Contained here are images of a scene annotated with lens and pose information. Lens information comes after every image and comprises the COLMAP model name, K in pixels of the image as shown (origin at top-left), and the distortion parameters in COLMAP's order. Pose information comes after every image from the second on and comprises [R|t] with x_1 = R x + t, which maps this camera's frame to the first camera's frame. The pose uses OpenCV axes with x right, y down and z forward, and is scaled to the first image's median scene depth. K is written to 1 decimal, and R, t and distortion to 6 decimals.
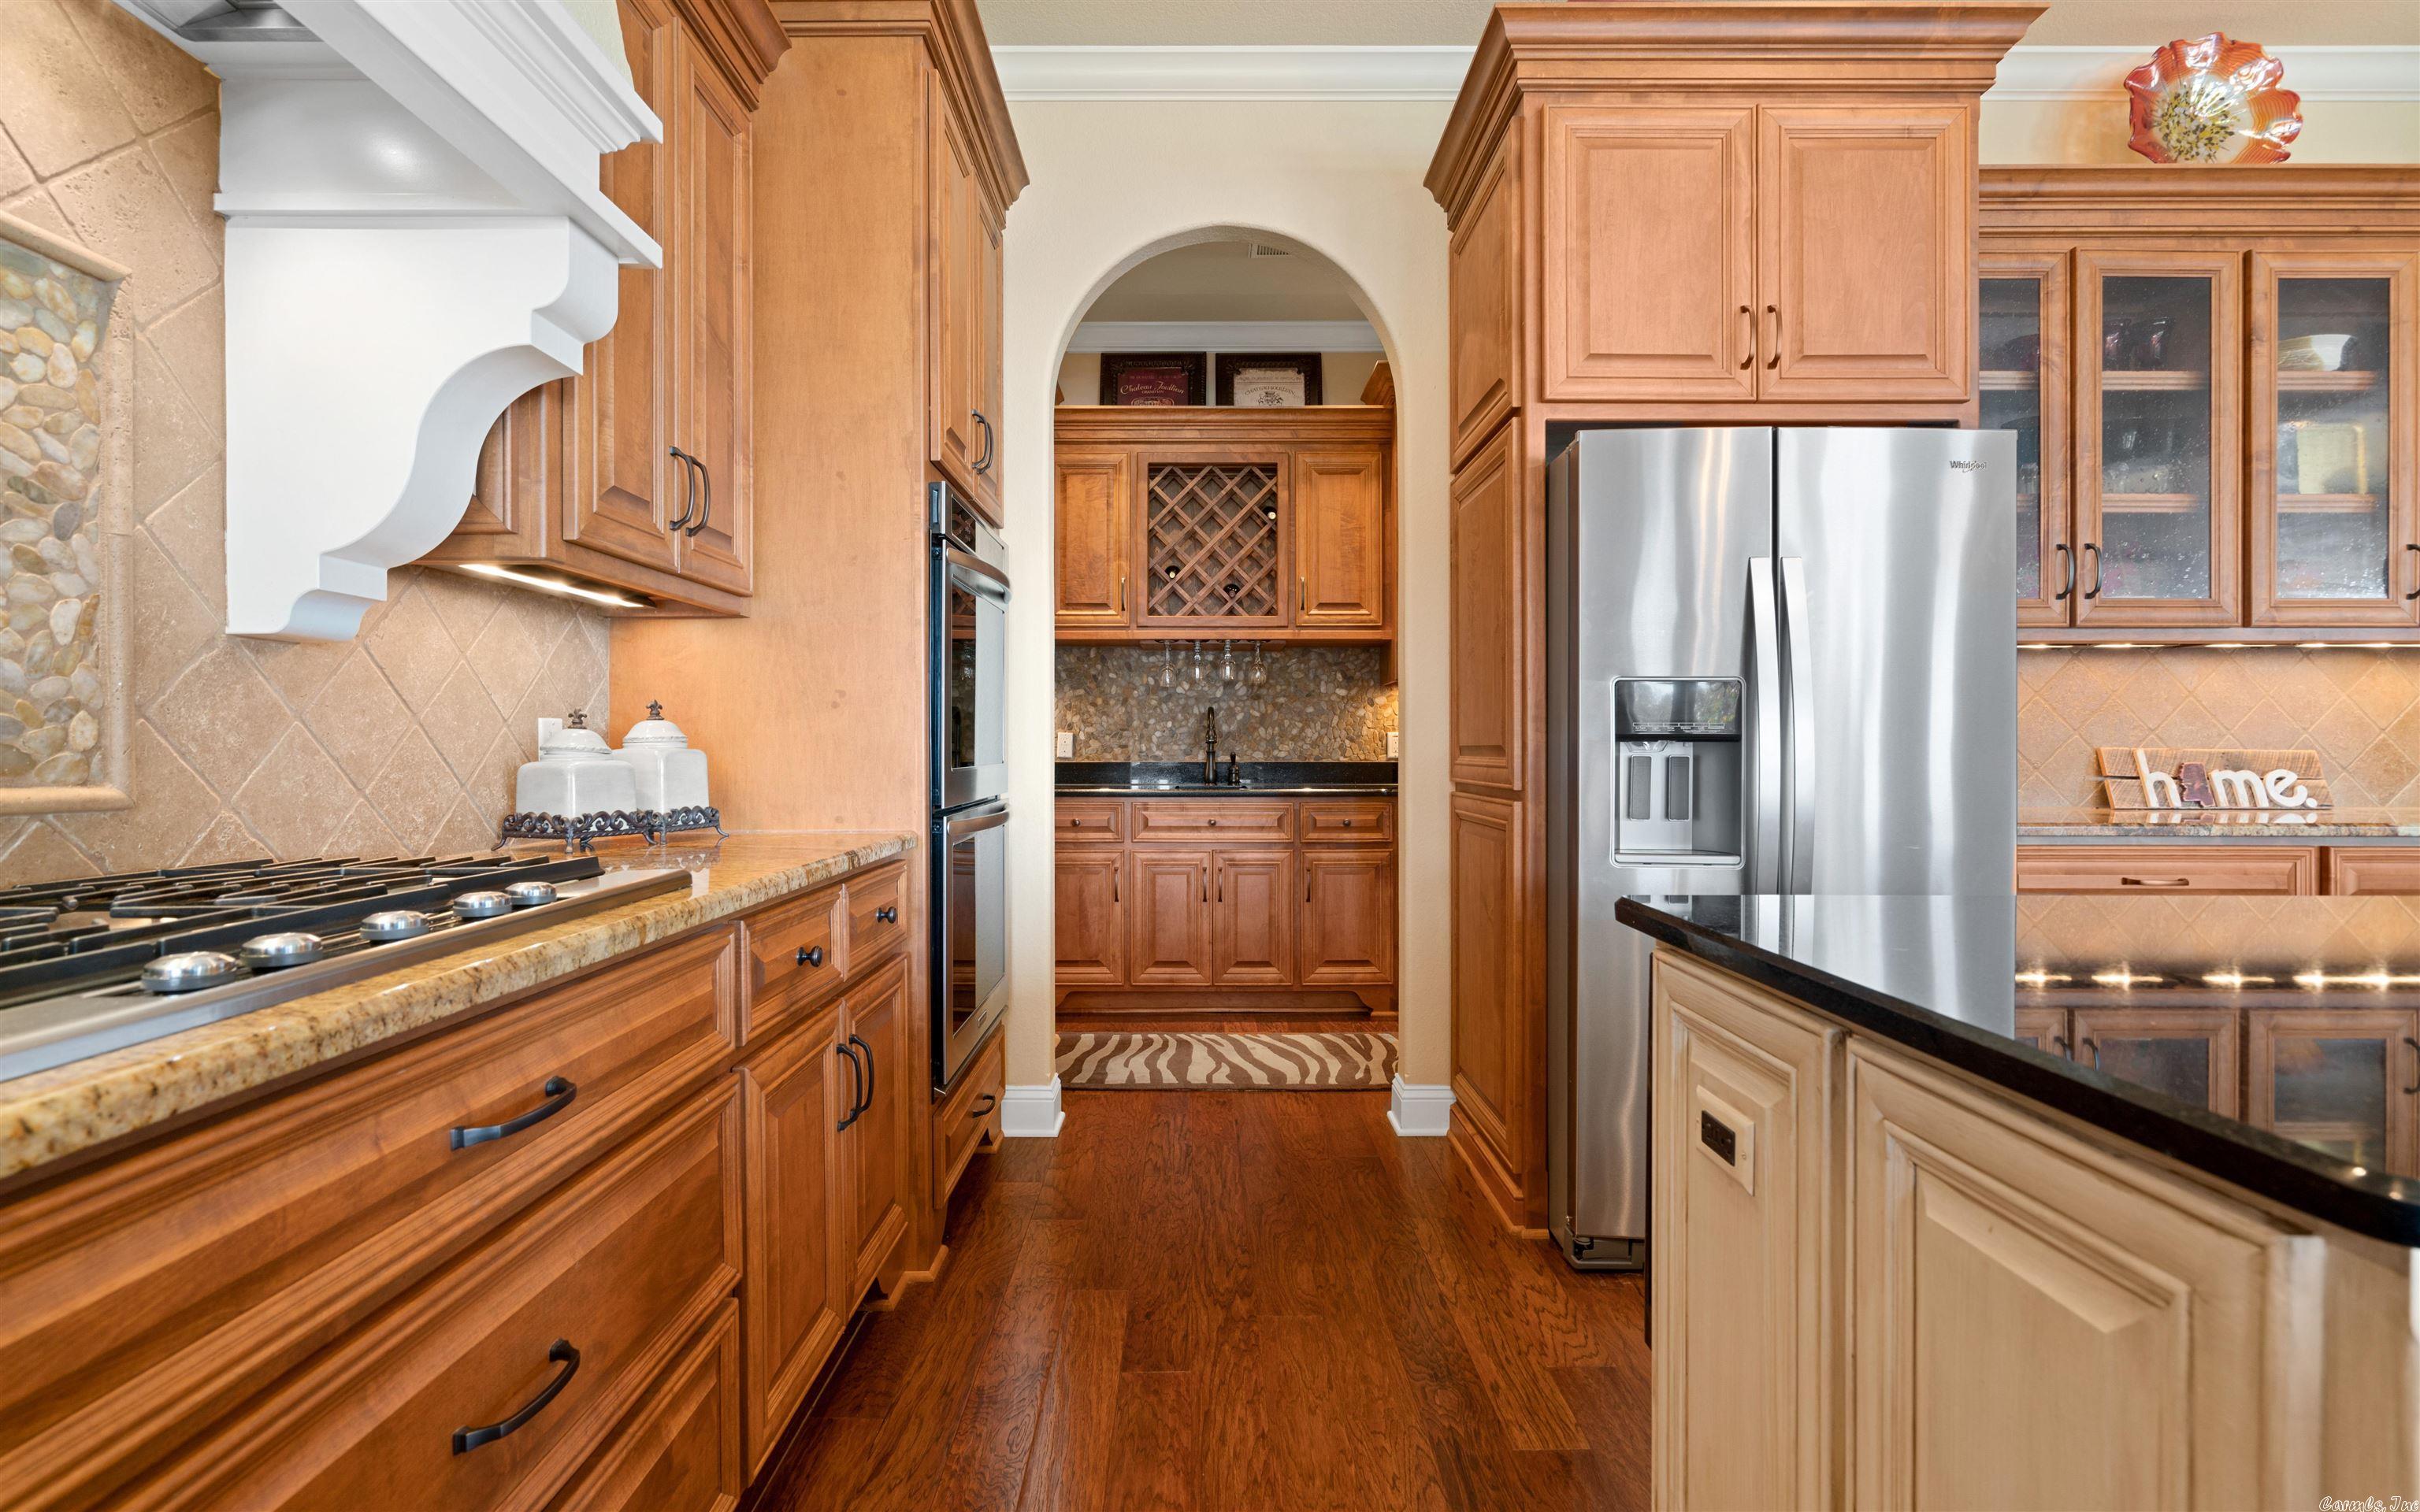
lens RADIAL K [[1104.1, 0, 1233.3], [0, 1104.1, 733.3], [0, 0, 1]] dist [-0.006046, 0.002796]
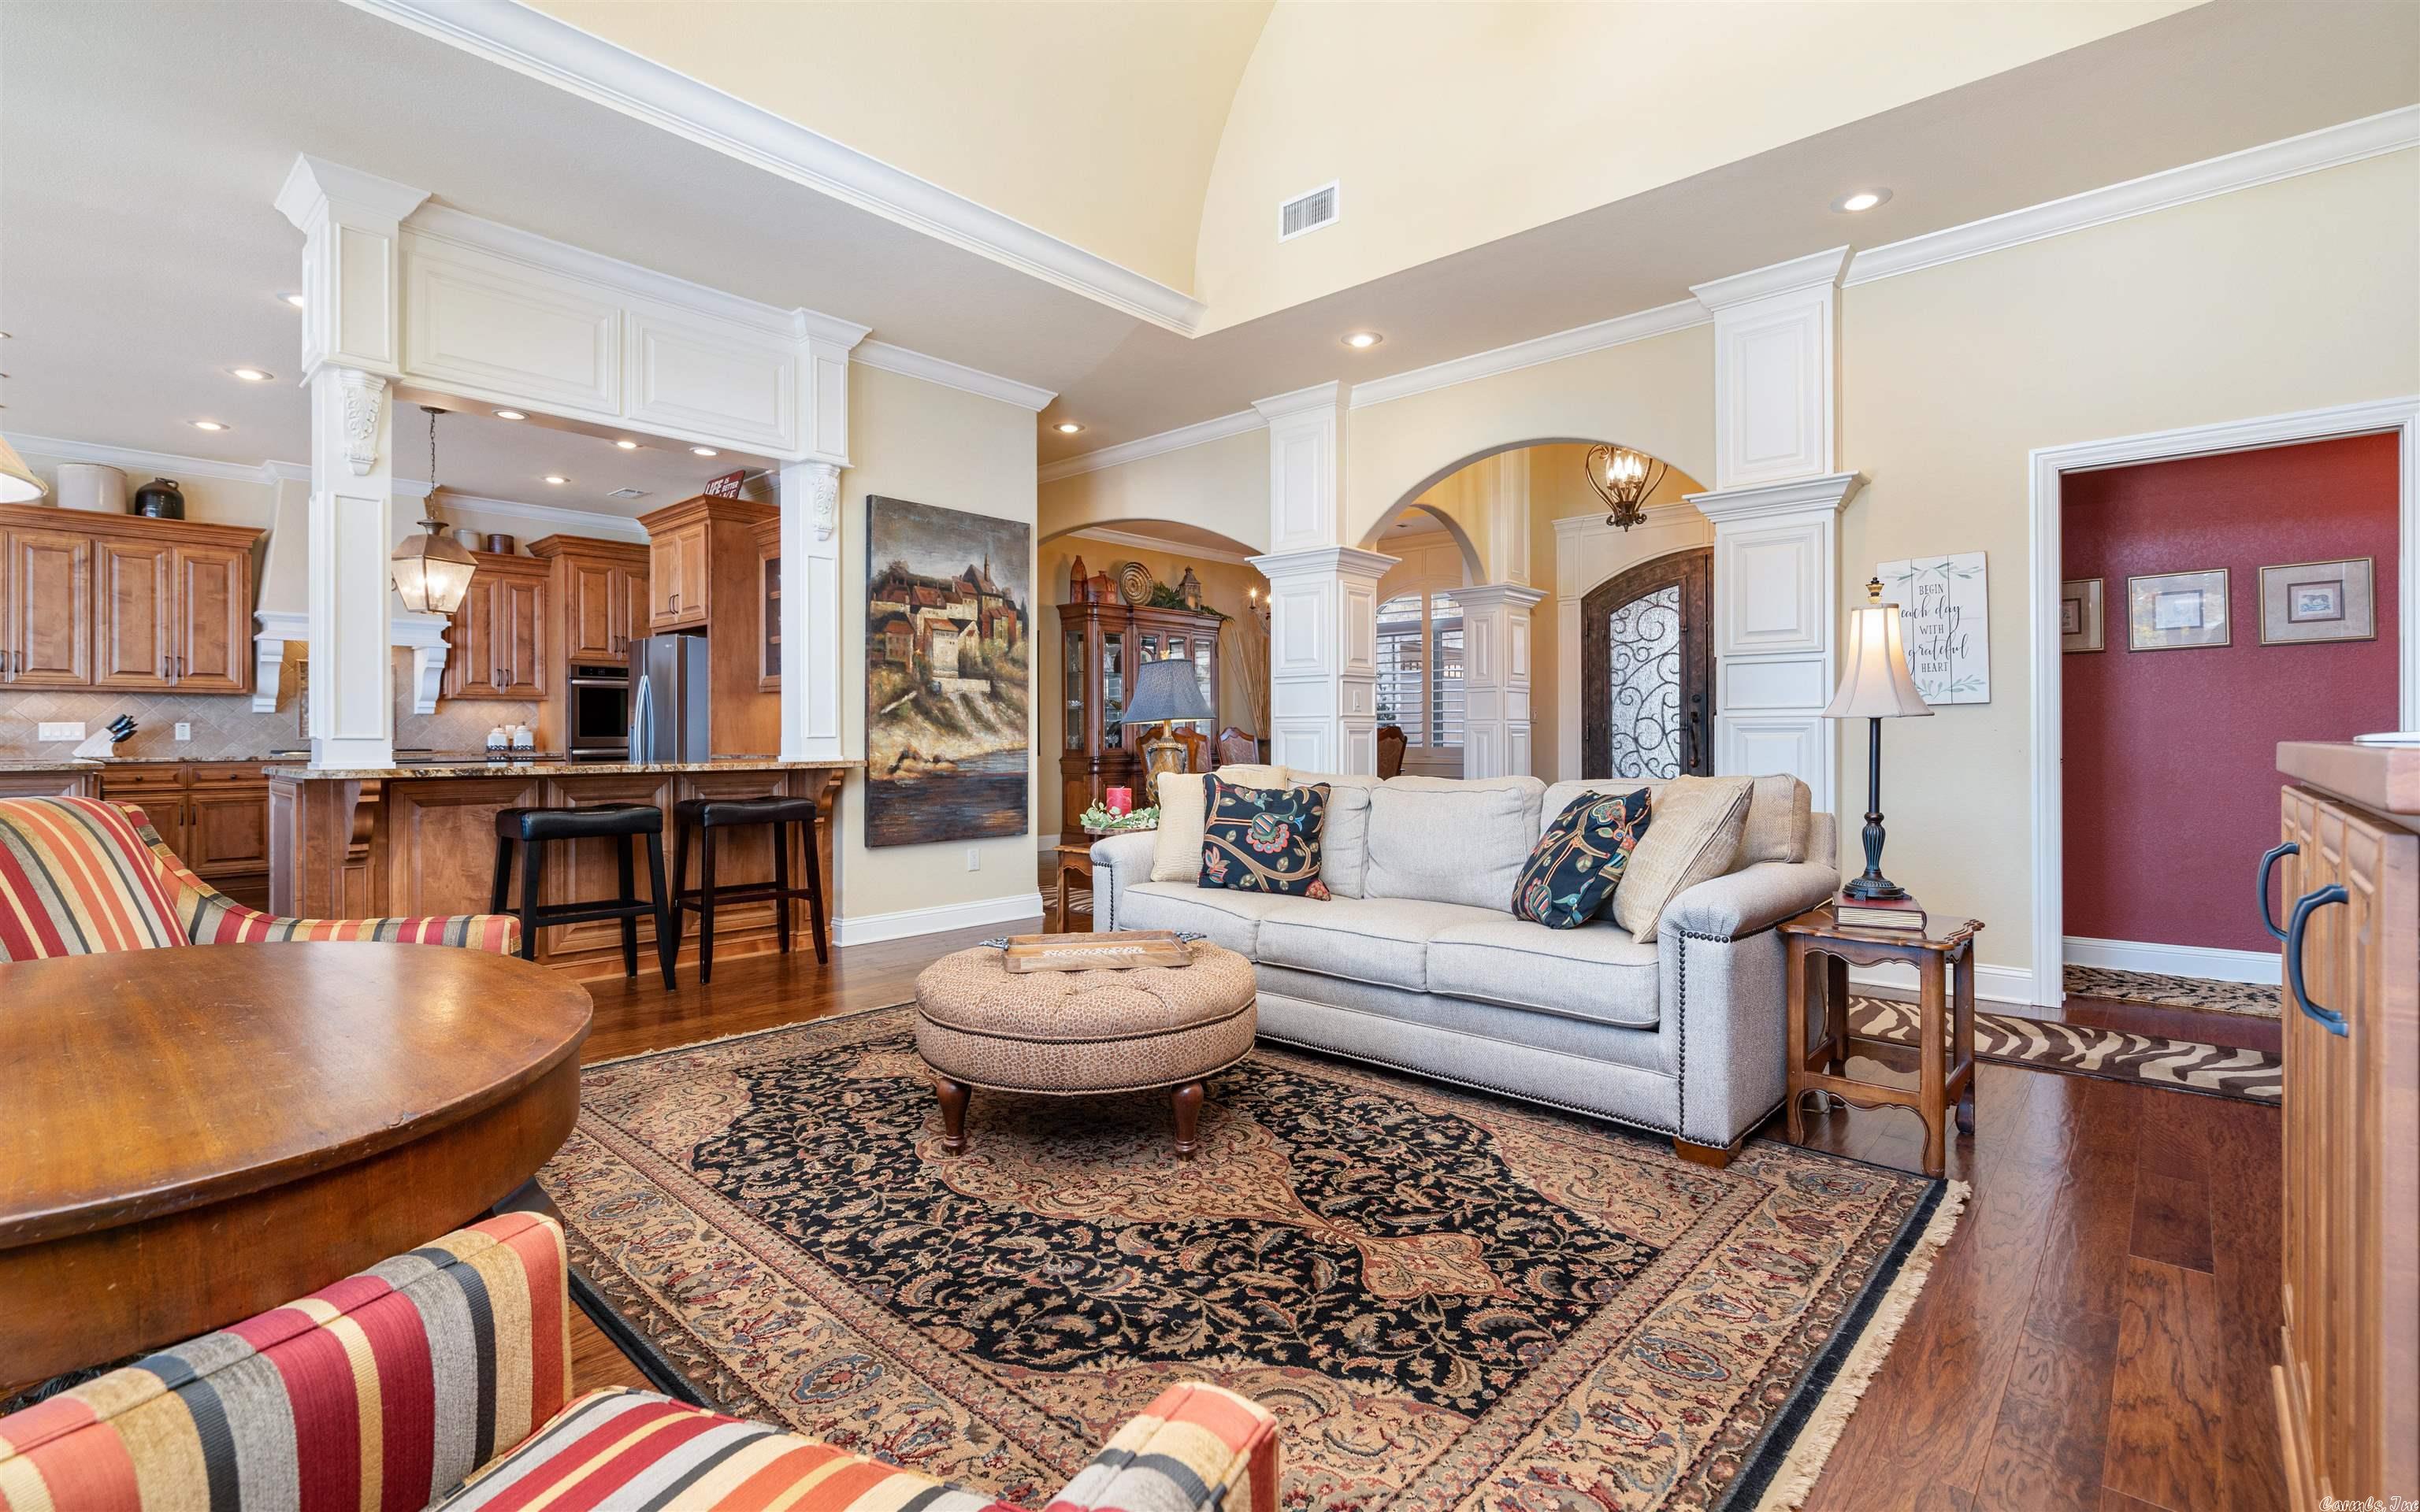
lens RADIAL K [[1104.1, 0, 1203.0], [0, 1104.1, 735.3], [0, 0, 1]] dist [-0.006046, 0.002796]
pose [[0.730803, -0.002950, -0.682582, 2.621937], [0.008761, 0.999949, 0.005058, 0.015862], [0.682533, -0.009677, 0.730791, -0.218018]]
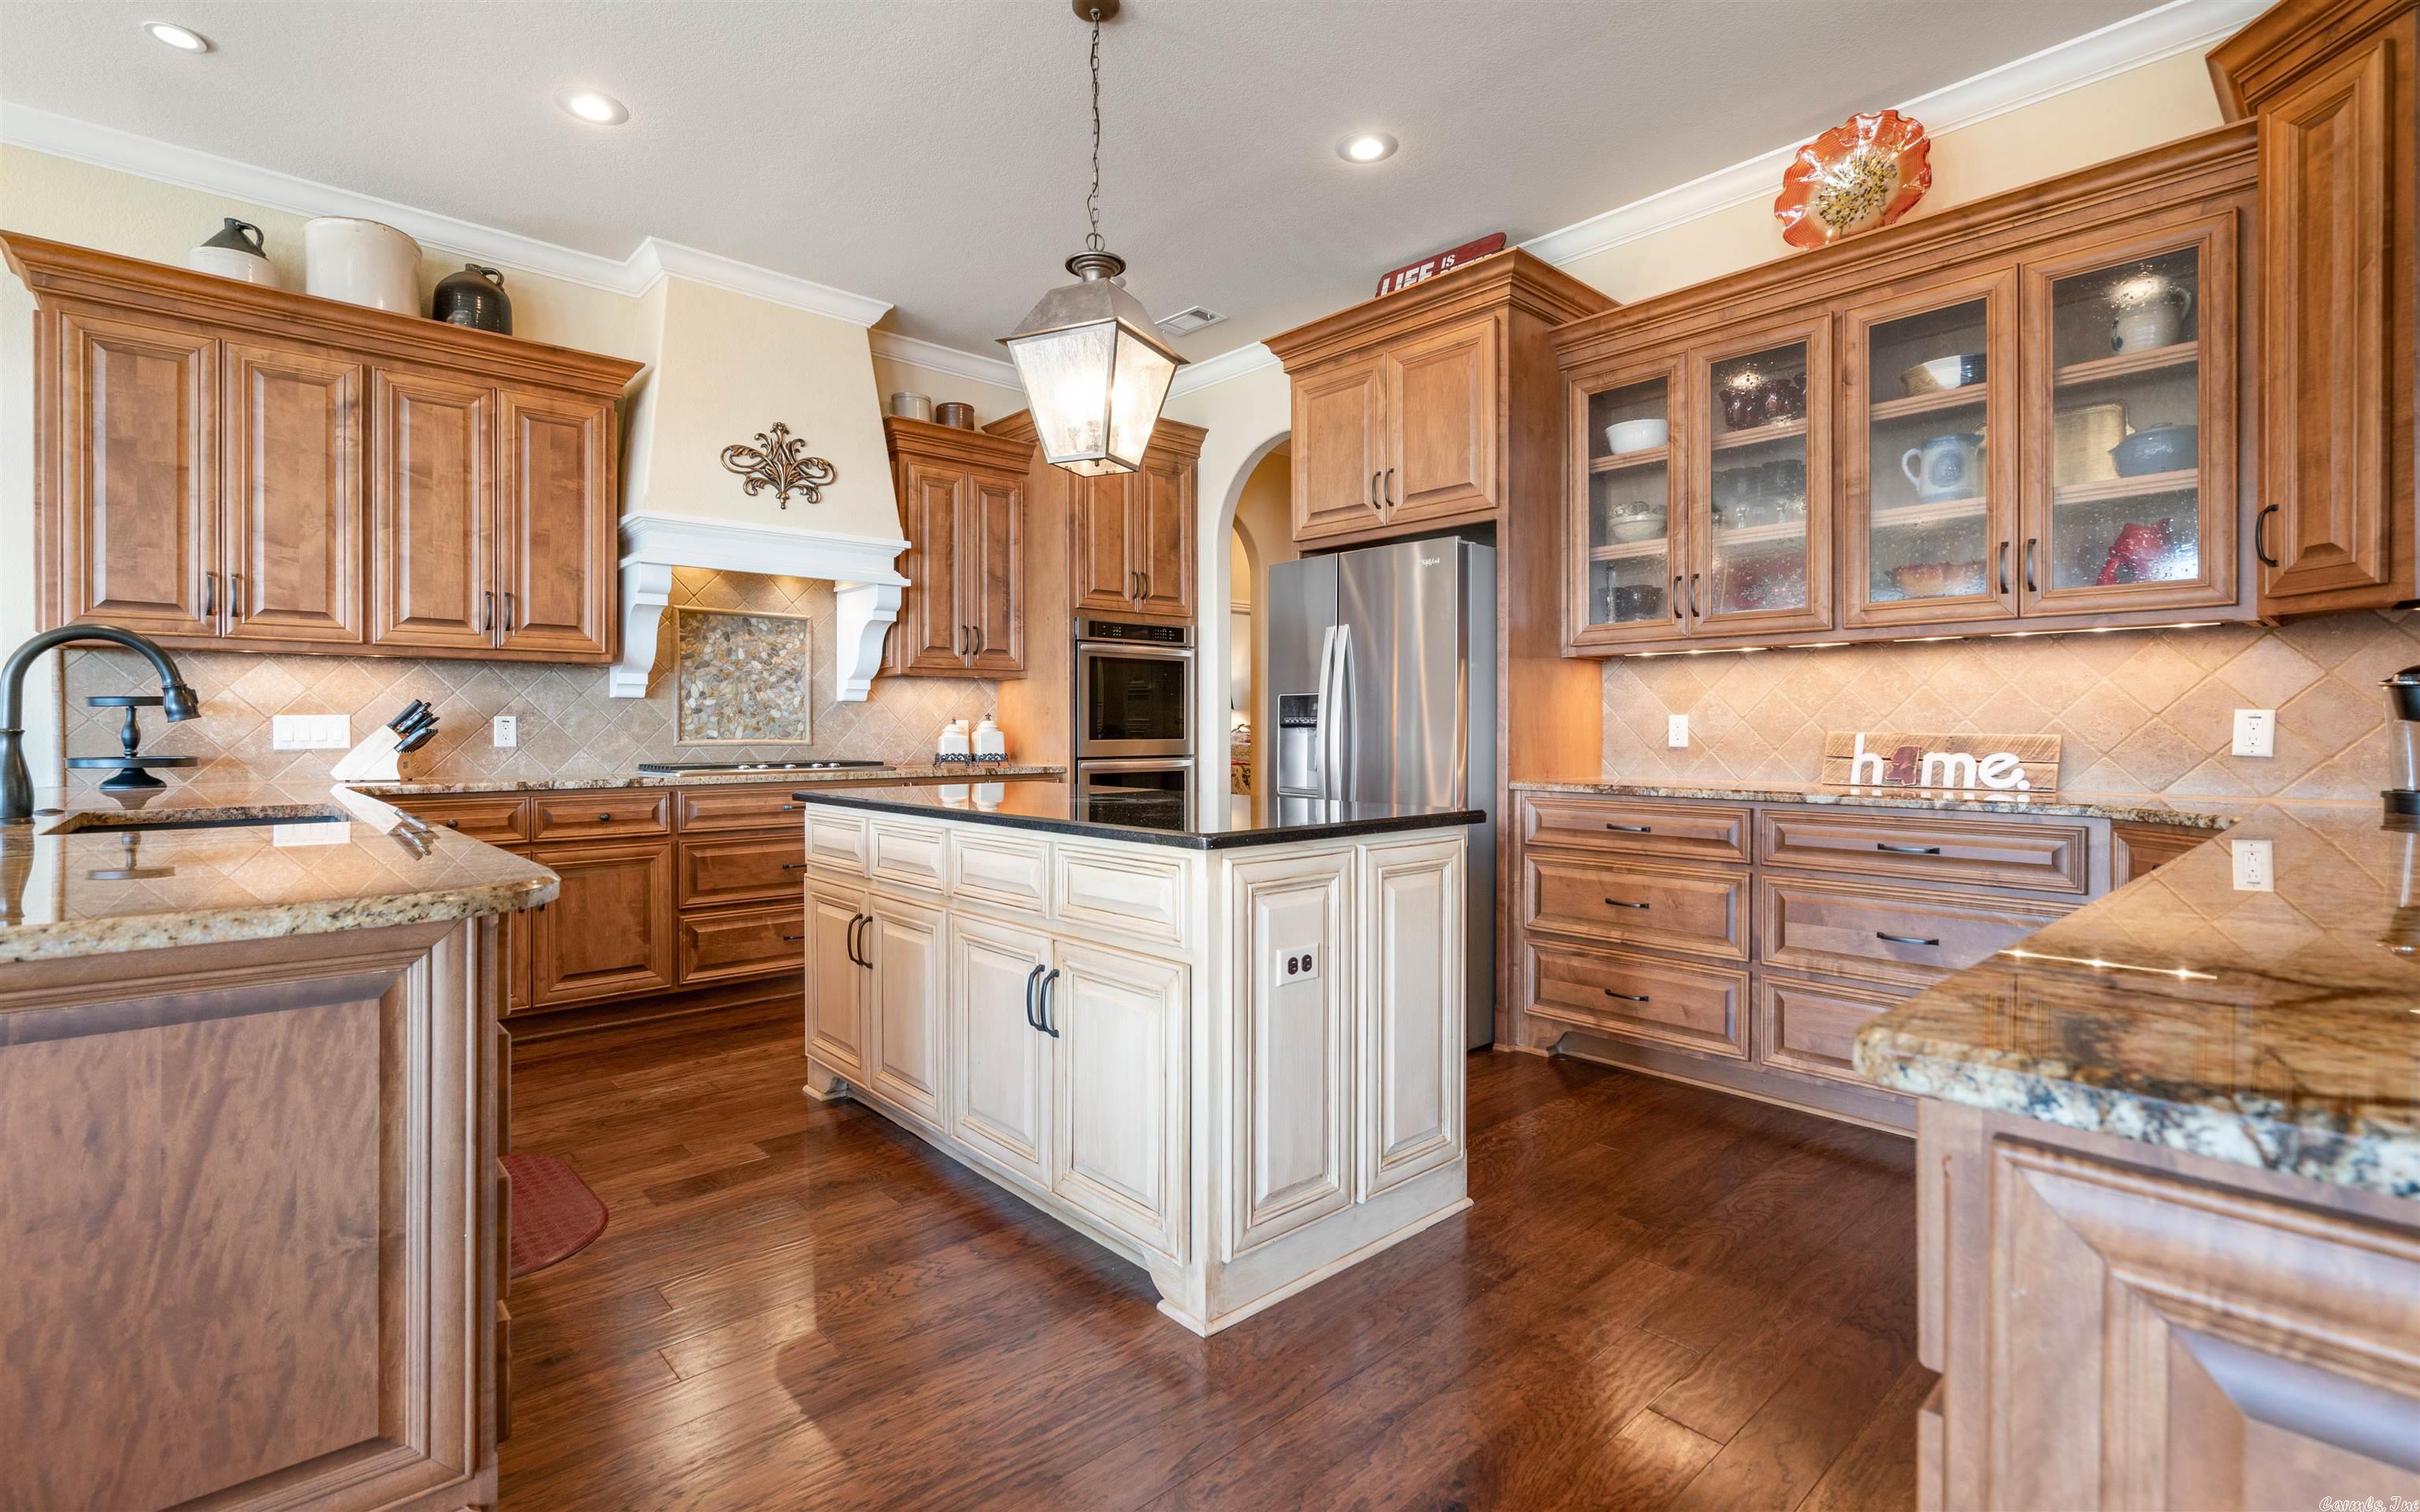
lens RADIAL K [[1104.1, 0, 1194.4], [0, 1104.1, 731.0], [0, 0, 1]] dist [-0.006046, 0.002796]
pose [[0.664507, 0.000448, -0.747282, 1.065490], [0.007943, 0.999939, 0.007663, -0.002143], [0.747240, -0.011028, 0.664463, -0.241512]]
